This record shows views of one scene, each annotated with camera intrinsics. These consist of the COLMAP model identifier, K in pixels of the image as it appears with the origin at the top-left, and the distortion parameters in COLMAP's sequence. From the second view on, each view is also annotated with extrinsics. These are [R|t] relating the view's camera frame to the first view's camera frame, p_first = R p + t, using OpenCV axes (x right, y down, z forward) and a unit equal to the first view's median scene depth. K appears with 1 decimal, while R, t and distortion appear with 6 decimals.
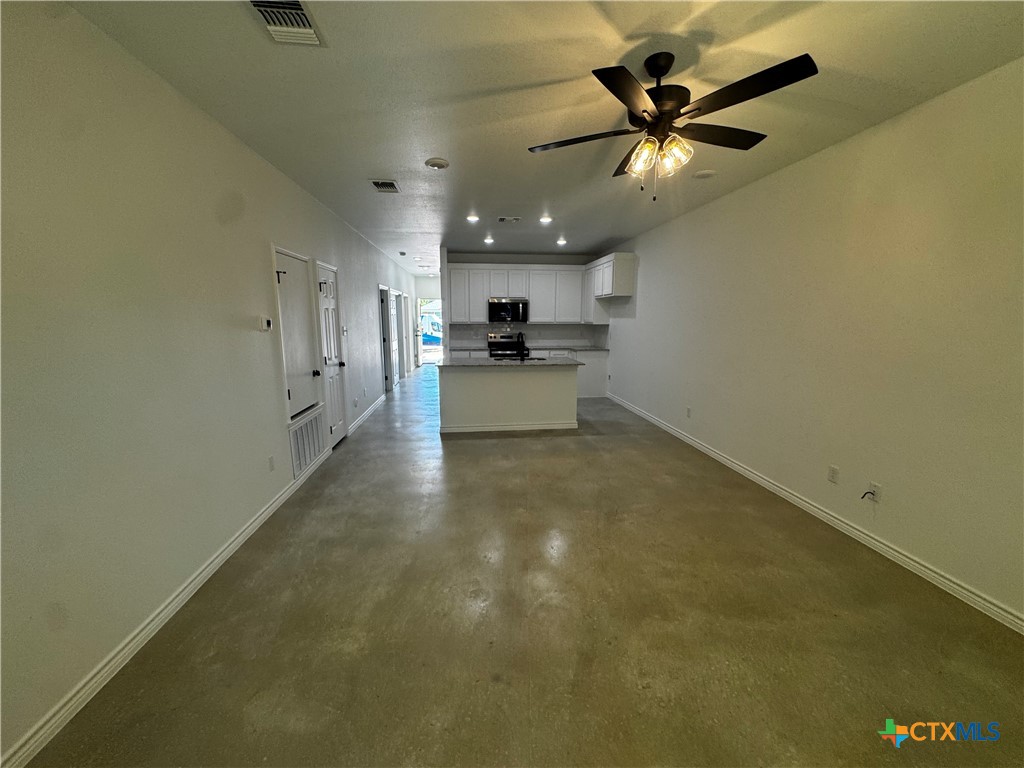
lens RADIAL K [[411.5, 0, 512.0], [0, 411.5, 384.0], [0, 0, 1]] dist [-0.004040, -0.000204]
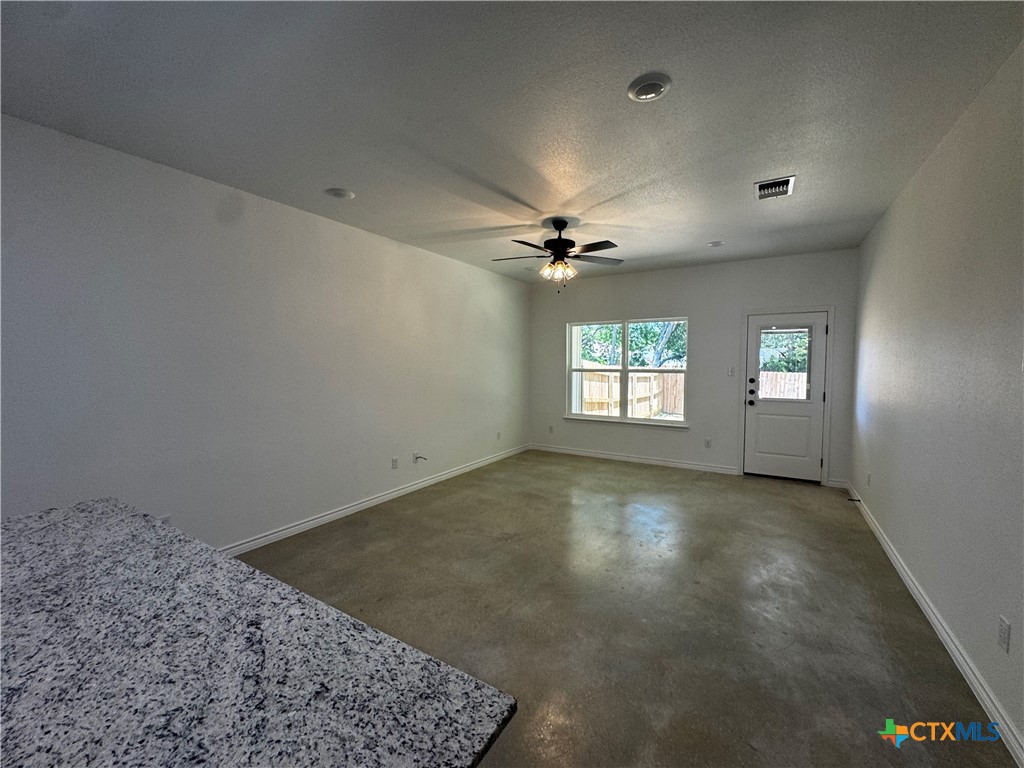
lens RADIAL K [[411.5, 0, 512.0], [0, 411.5, 384.0], [0, 0, 1]] dist [-0.004040, -0.000204]
pose [[-0.795040, -0.034966, 0.605548, -0.334432], [0.093000, 0.979505, 0.178662, -0.216847], [-0.599384, 0.198359, -0.775495, 1.429480]]
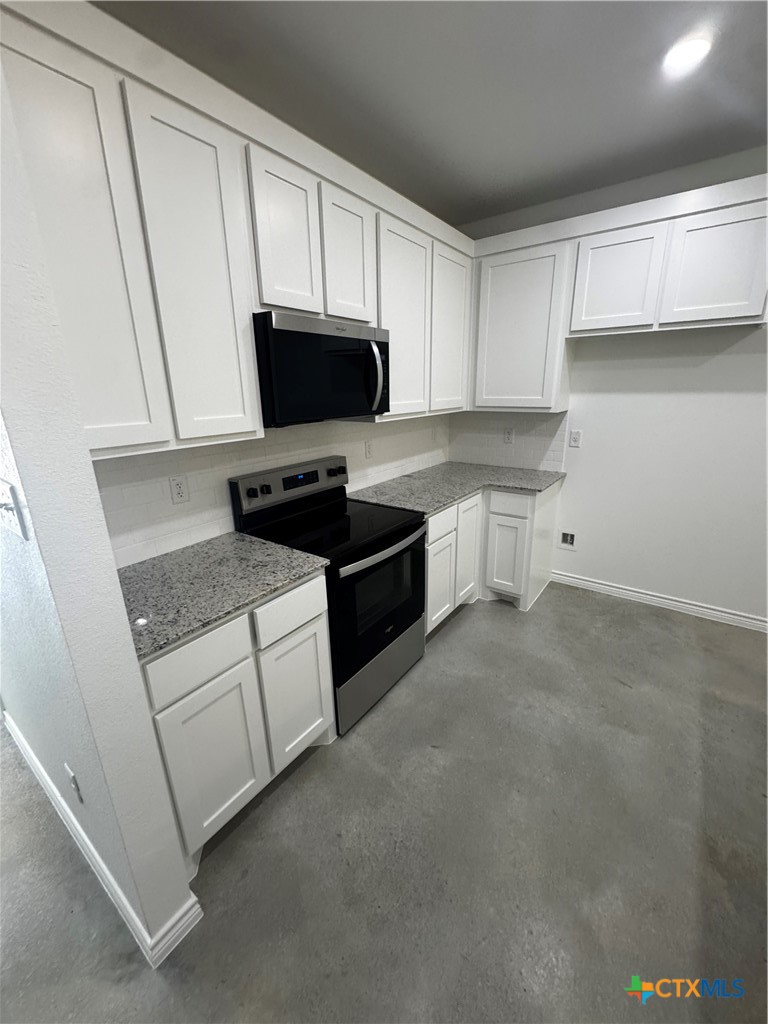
lens RADIAL K [[411.5, 0, 384.0], [0, 411.5, 512.0], [0, 0, 1]] dist [-0.004040, -0.000204]
pose [[0.676802, -0.229736, 0.699400, -0.183610], [0.138420, 0.972827, 0.185602, -0.150196], [-0.723034, -0.028805, 0.690211, 0.865607]]
